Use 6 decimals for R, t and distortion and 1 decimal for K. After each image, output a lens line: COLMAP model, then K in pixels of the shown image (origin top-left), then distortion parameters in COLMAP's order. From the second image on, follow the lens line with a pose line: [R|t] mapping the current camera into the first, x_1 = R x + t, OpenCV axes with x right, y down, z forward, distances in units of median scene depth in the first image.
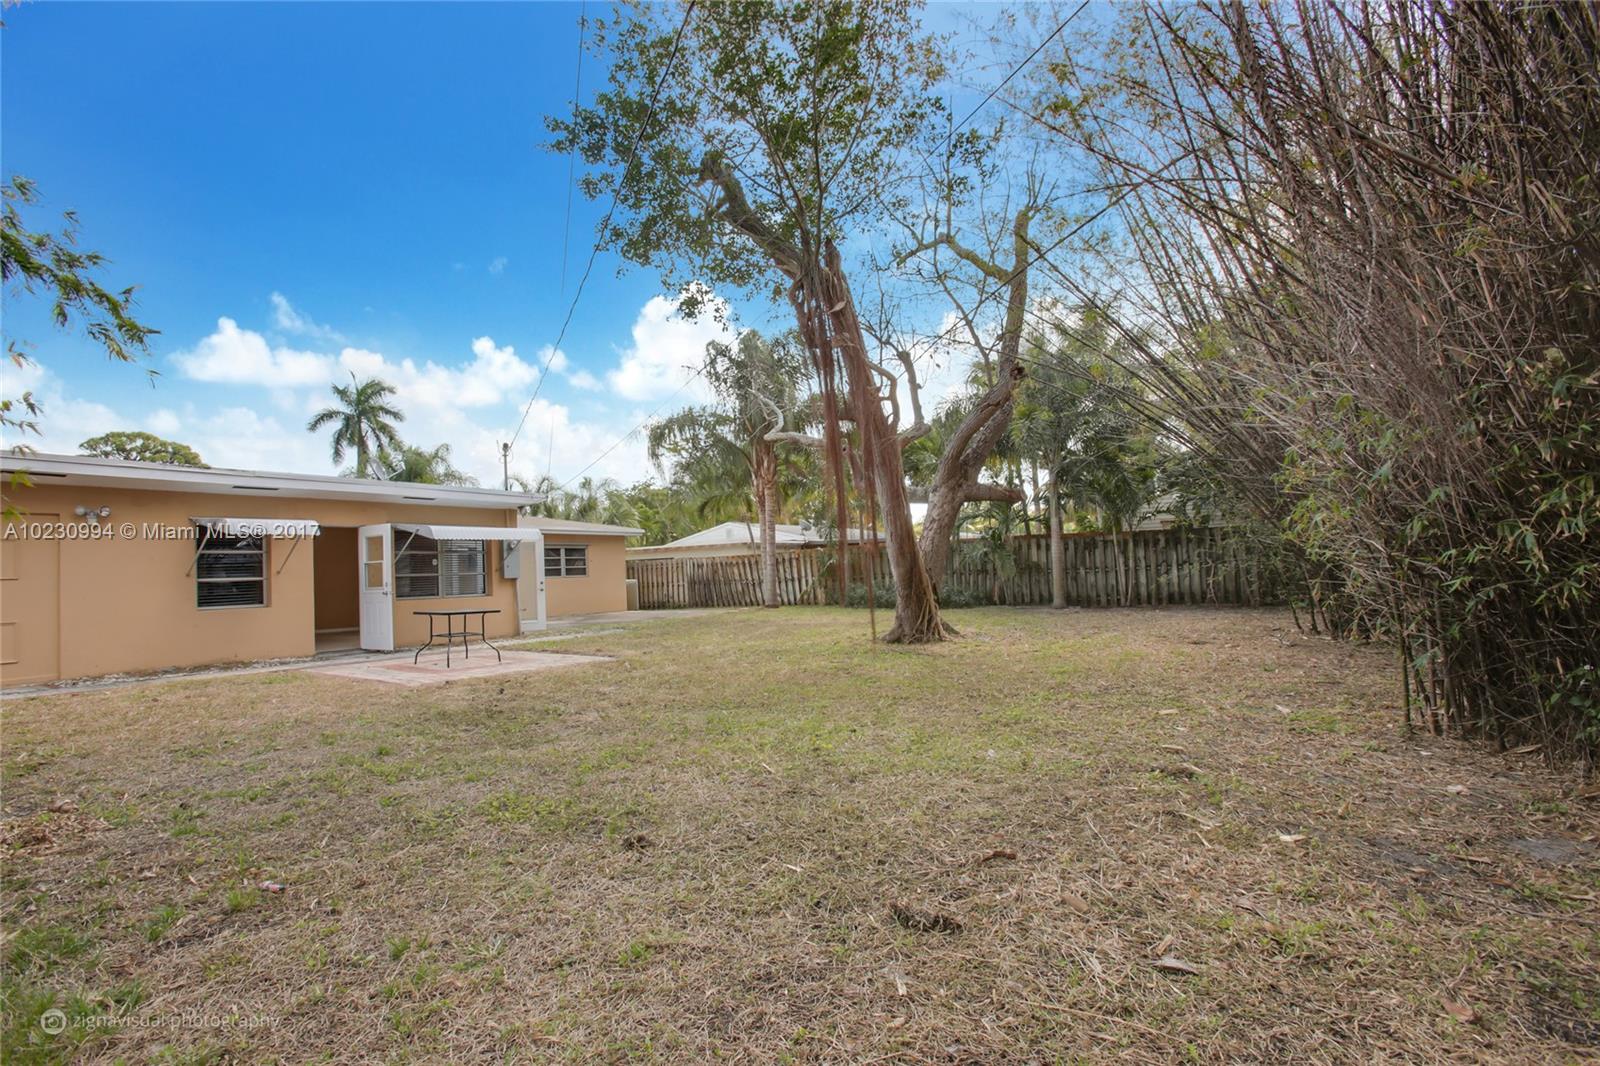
lens RADIAL K [[734.5, 0, 800.0], [0, 734.5, 533.0], [0, 0, 1]] dist [-0.000176, -0.000006]
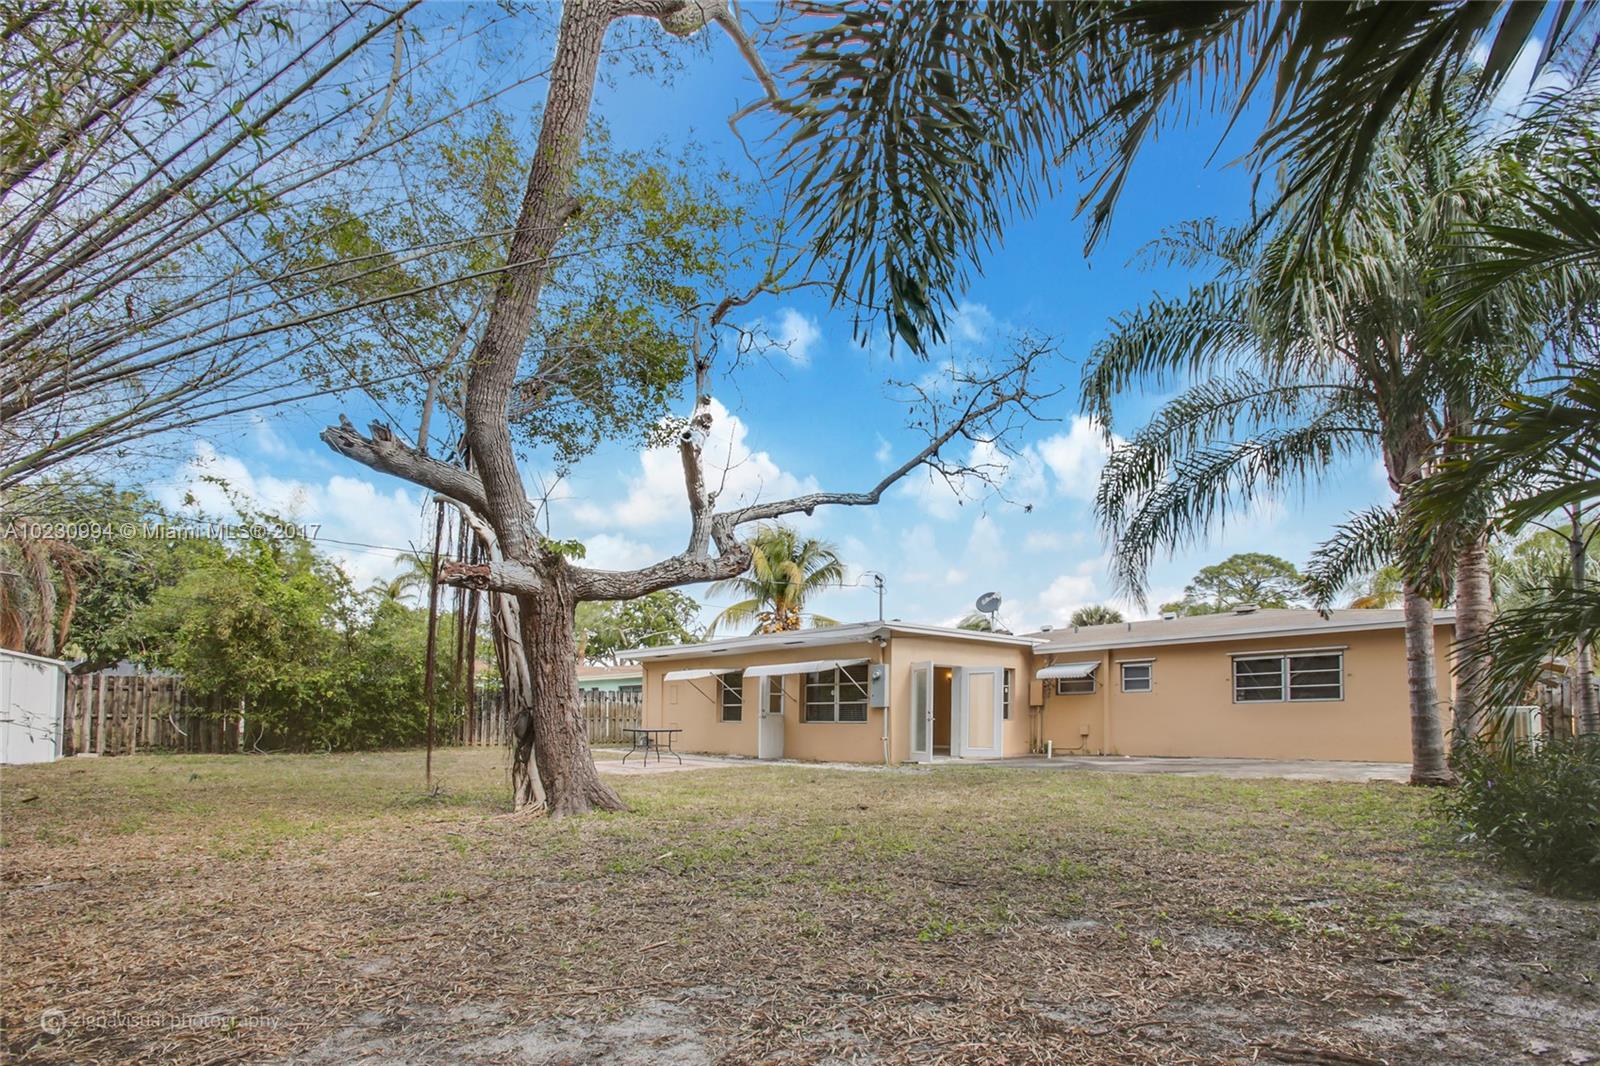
lens RADIAL K [[734.5, 0, 800.0], [0, 734.5, 533.0], [0, 0, 1]] dist [-0.000176, -0.000006]
pose [[-0.096402, -0.204192, -0.974173, 0.434311], [0.068506, 0.975049, -0.211155, 0.020001], [0.992982, -0.087093, -0.080008, 0.611490]]
